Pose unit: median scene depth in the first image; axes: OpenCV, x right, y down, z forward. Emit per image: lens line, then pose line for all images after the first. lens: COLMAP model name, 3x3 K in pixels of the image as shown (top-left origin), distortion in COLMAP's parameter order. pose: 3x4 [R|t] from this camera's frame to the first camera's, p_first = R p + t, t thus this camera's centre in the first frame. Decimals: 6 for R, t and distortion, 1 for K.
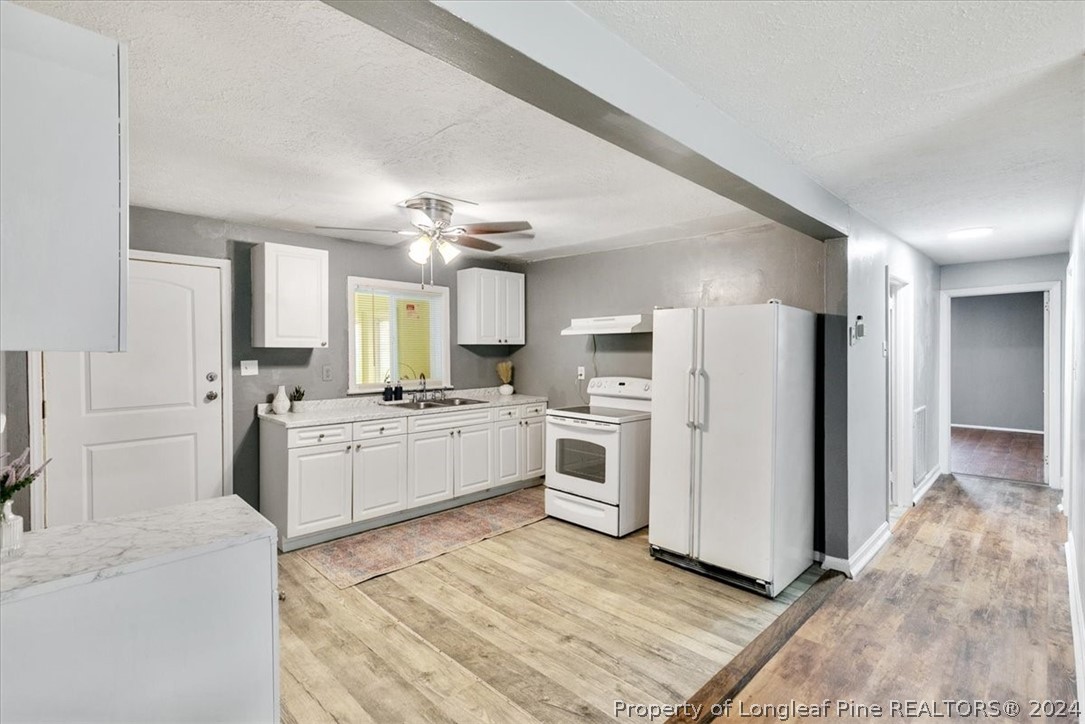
lens RADIAL K [[505.7, 0, 551.9], [0, 505.7, 361.6], [0, 0, 1]] dist [0.003486, 0.000035]
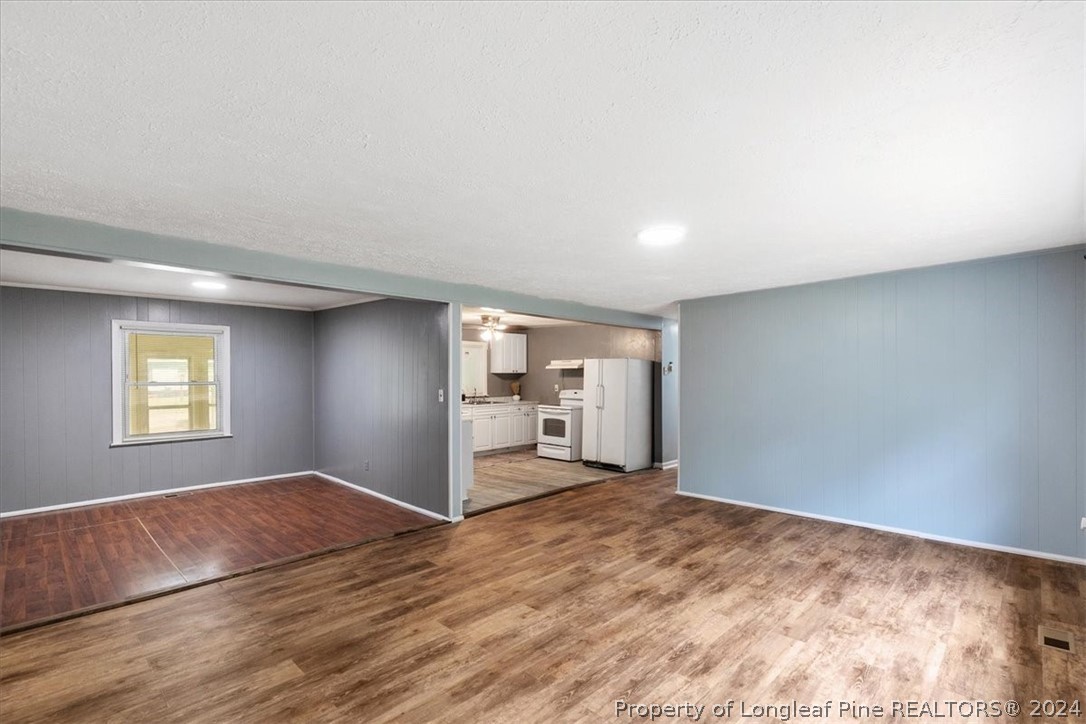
lens RADIAL K [[496.8, 0, 560.6], [0, 496.8, 376.7], [0, 0, 1]] dist [-0.000209, -0.000057]
pose [[0.999385, 0.002387, 0.034983, 0.010067], [-0.001765, 0.999840, -0.017818, 0.016694], [-0.035020, 0.017745, 0.999229, -1.135985]]
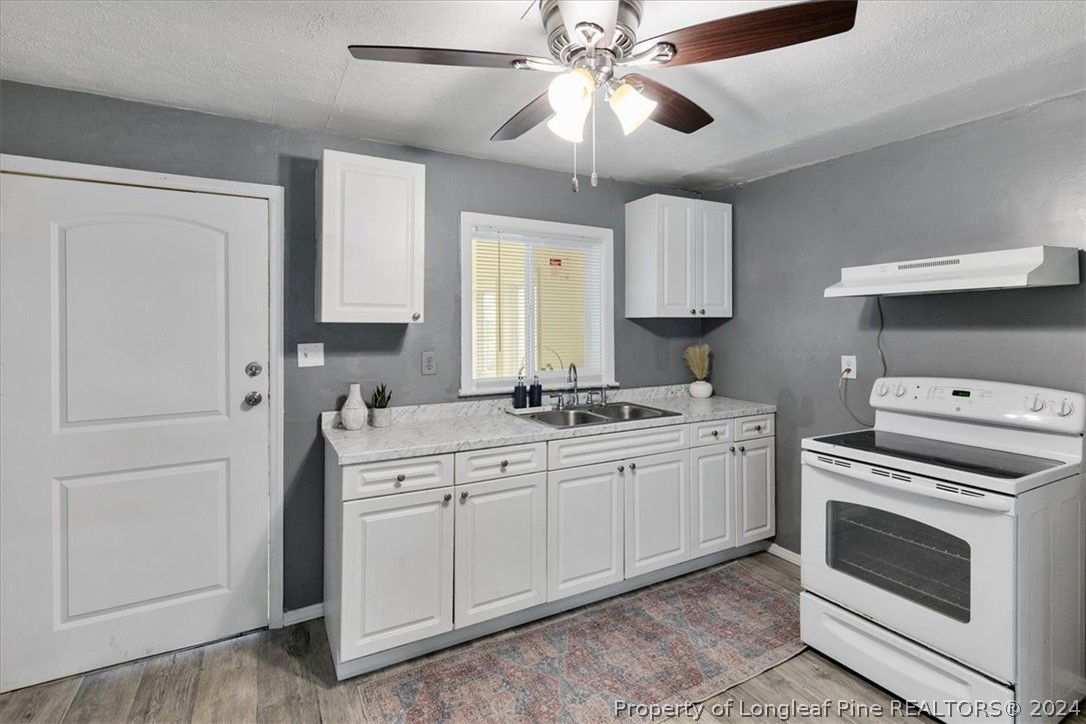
lens RADIAL K [[529.2, 0, 554.4], [0, 529.2, 323.8], [0, 0, 1]] dist [0.007355, -0.000309]
pose [[0.960417, -0.004512, -0.278531, -0.113811], [-0.003716, 0.999572, -0.029004, -0.008807], [0.278543, 0.028891, 0.959989, 0.436336]]
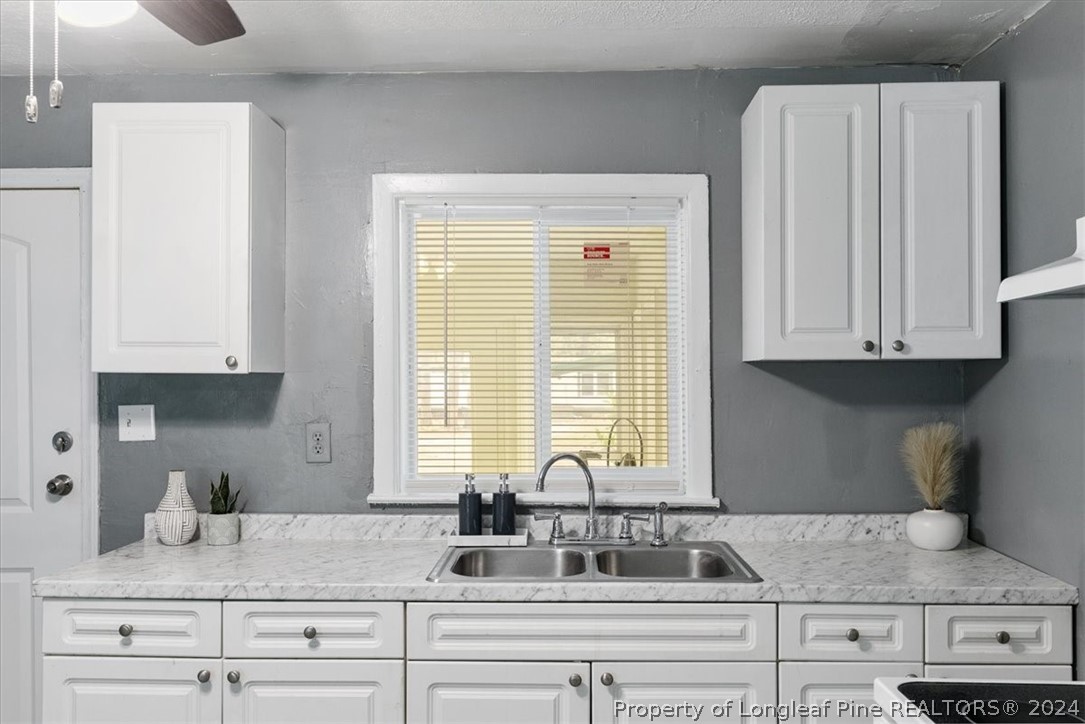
lens RADIAL K [[930.6, 0, 545.0], [0, 930.6, 377.5], [0, 0, 1]] dist [-0.010967, 0.006814]
pose [[0.681066, -0.002062, -0.732219, 0.184233], [-0.017291, 0.999672, -0.018899, -0.016397], [0.732017, 0.025532, 0.680807, 0.716195]]
